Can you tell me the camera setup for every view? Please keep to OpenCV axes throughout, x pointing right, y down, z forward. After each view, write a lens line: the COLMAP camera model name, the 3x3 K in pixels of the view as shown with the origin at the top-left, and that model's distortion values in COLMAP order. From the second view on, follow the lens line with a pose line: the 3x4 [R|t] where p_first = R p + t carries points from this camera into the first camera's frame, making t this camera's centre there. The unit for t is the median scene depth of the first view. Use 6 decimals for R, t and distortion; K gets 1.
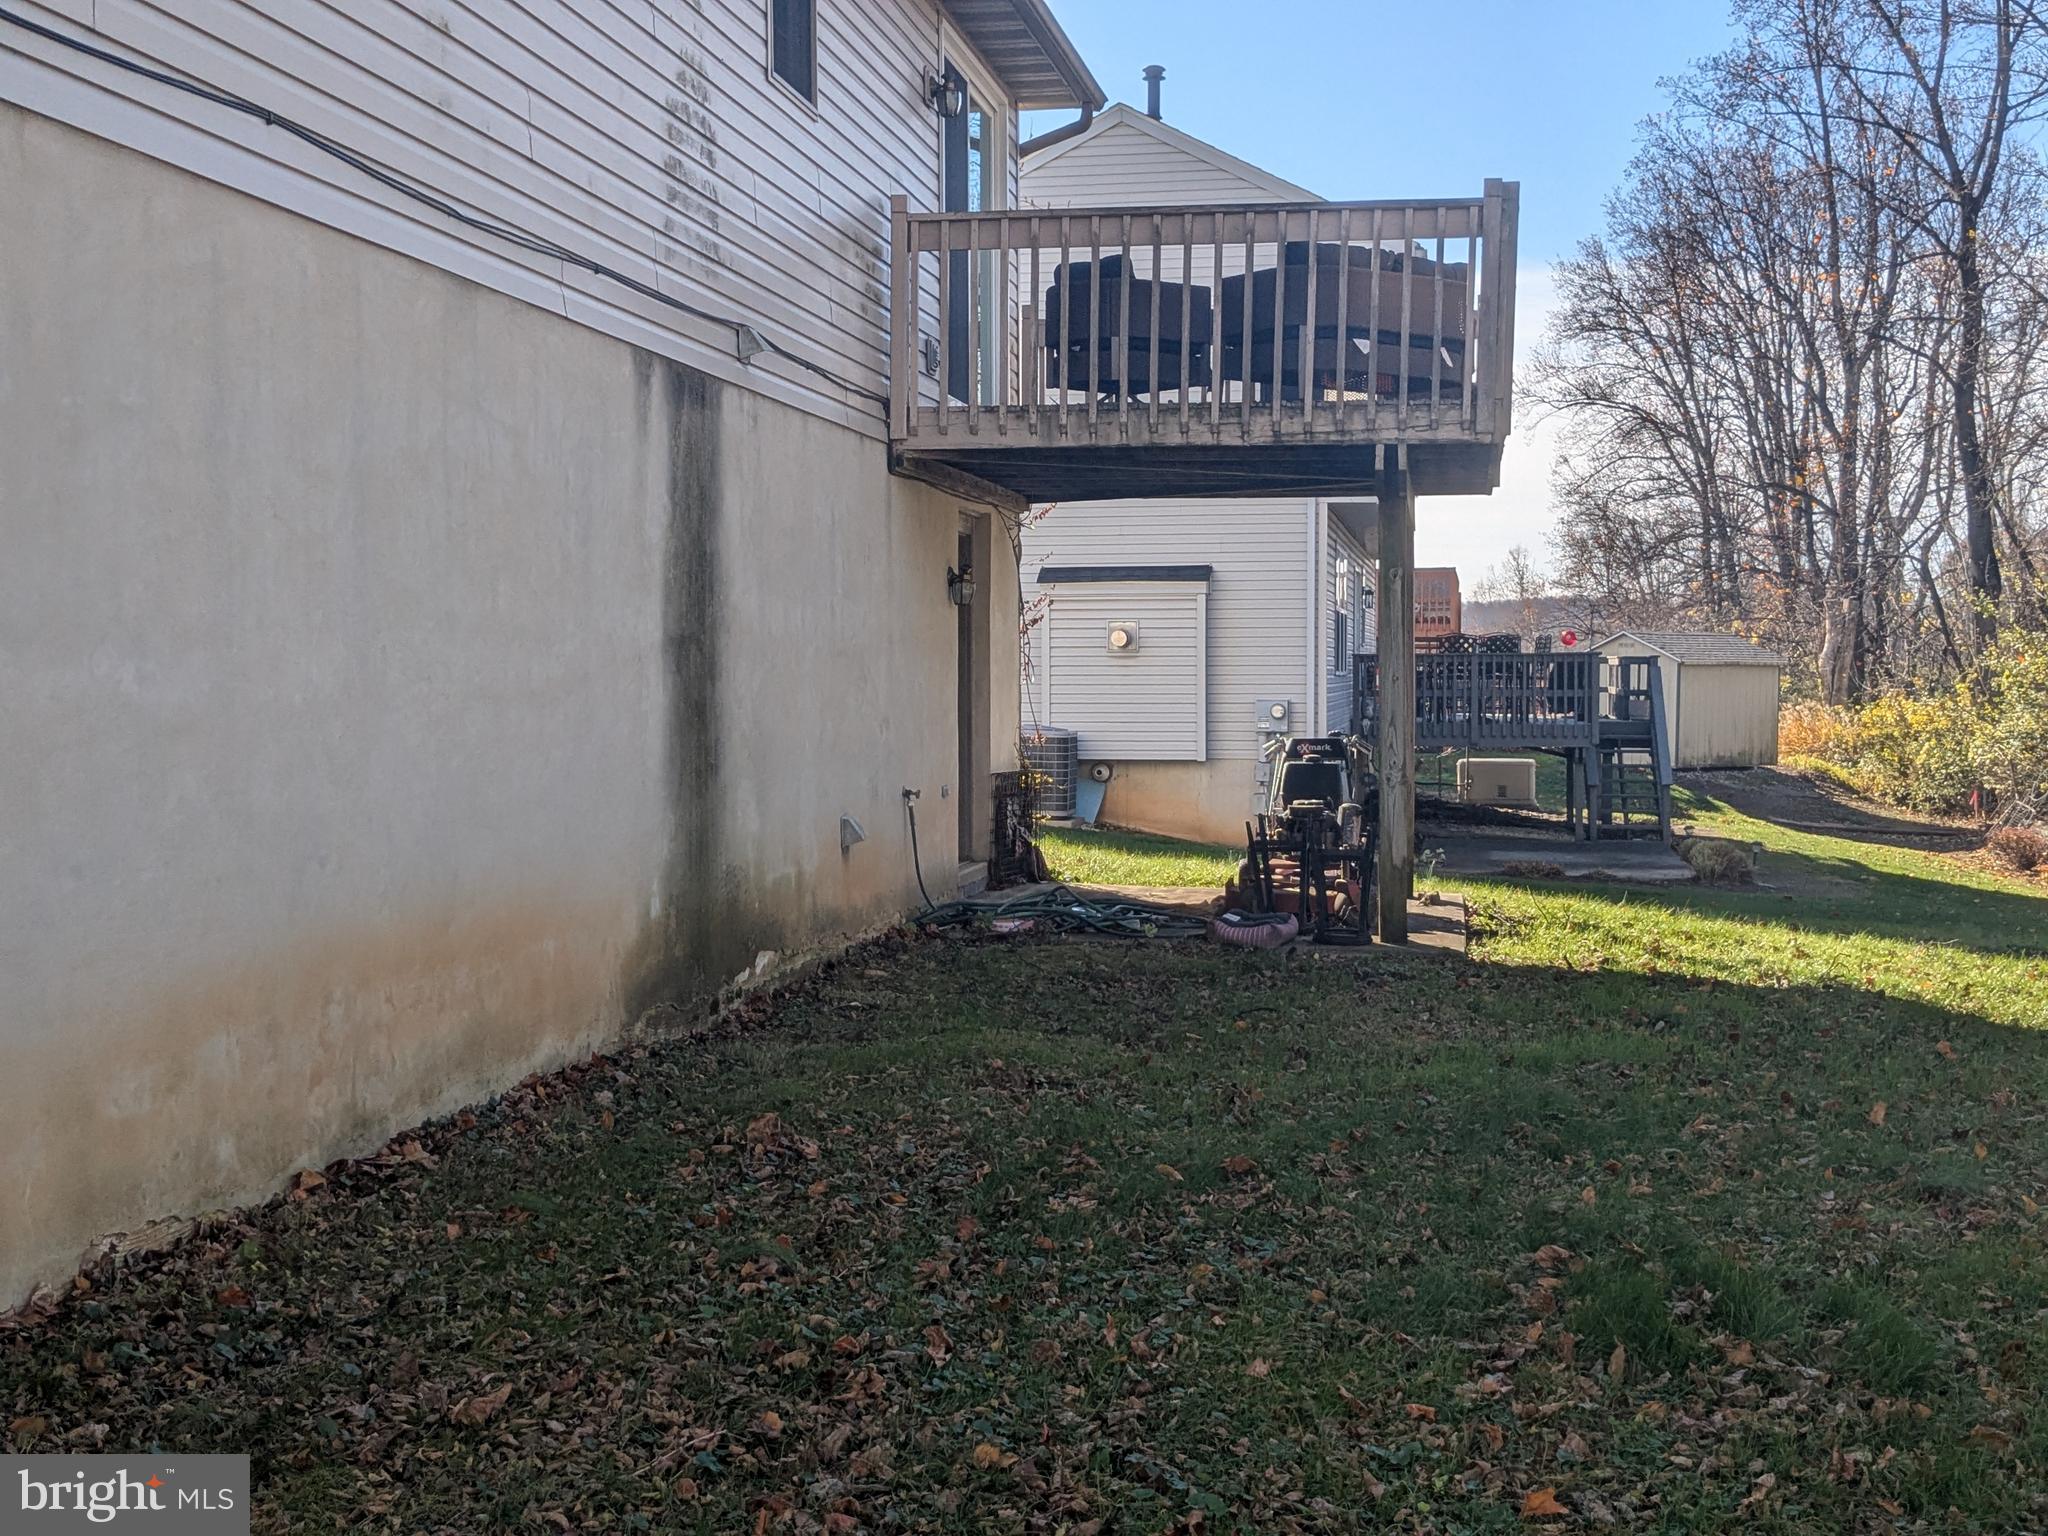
lens RADIAL K [[2244.3, 0, 1024.0], [0, 2244.3, 768.0], [0, 0, 1]] dist [0.011264, 0.011569]
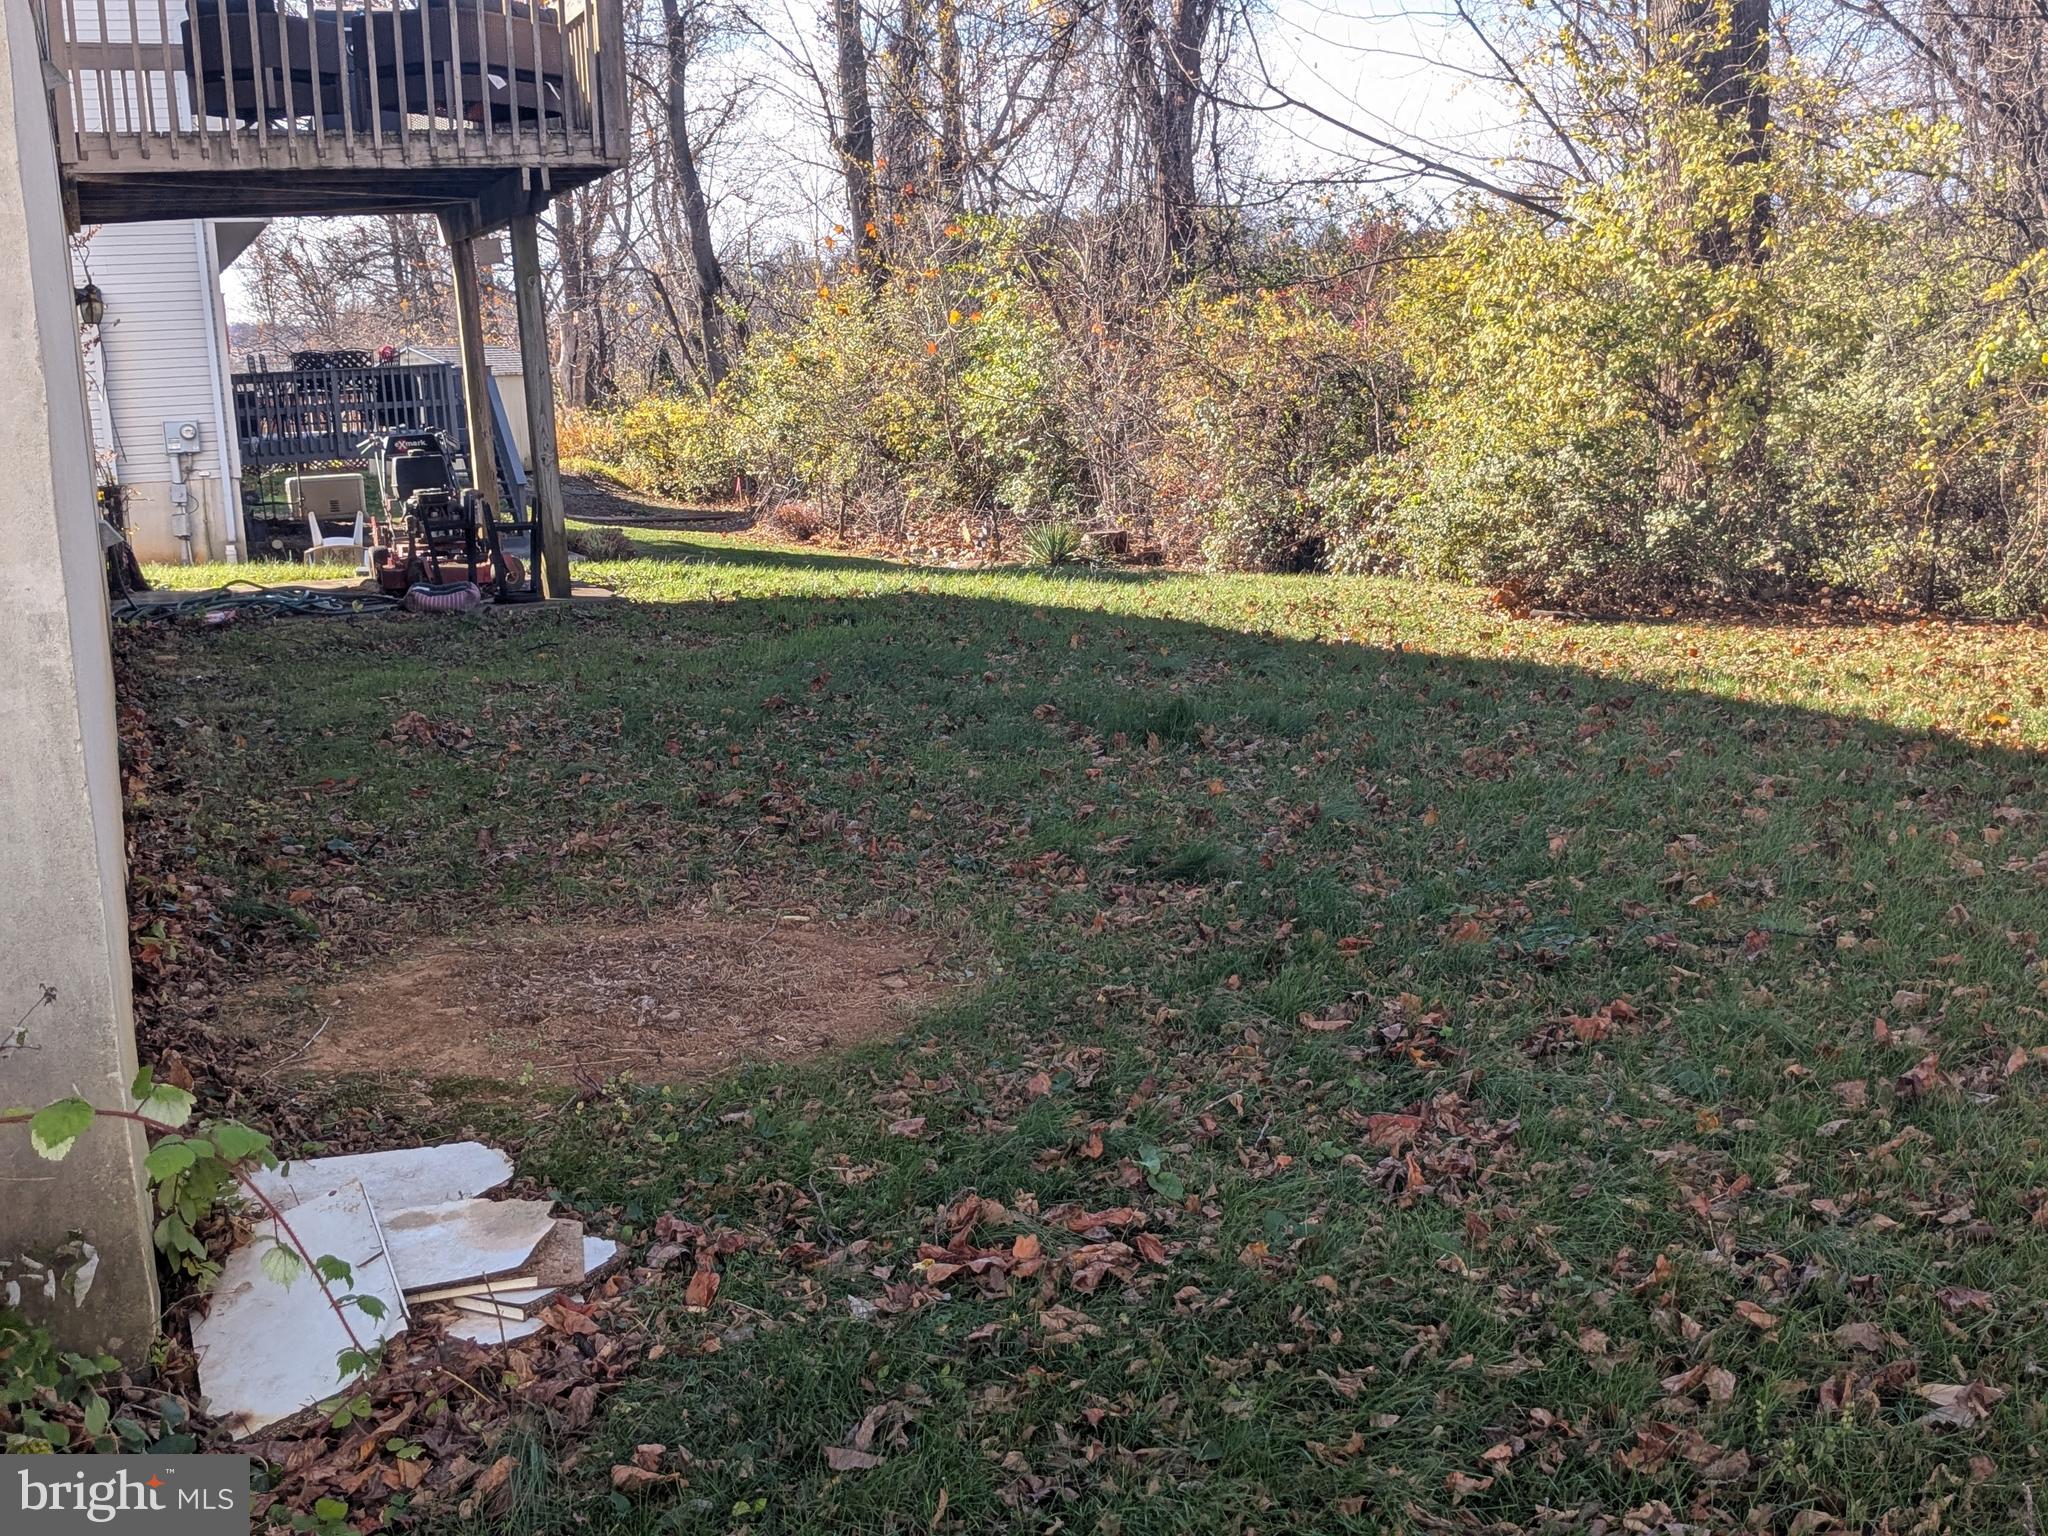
lens RADIAL K [[2136.4, 0, 1024.0], [0, 2136.4, 768.0], [0, 0, 1]] dist [-0.053630, -0.004595]
pose [[0.856500, -0.131623, 0.499082, -0.194173], [0.063221, 0.986410, 0.151649, 0.011436], [-0.512260, -0.098335, 0.853182, -0.093226]]
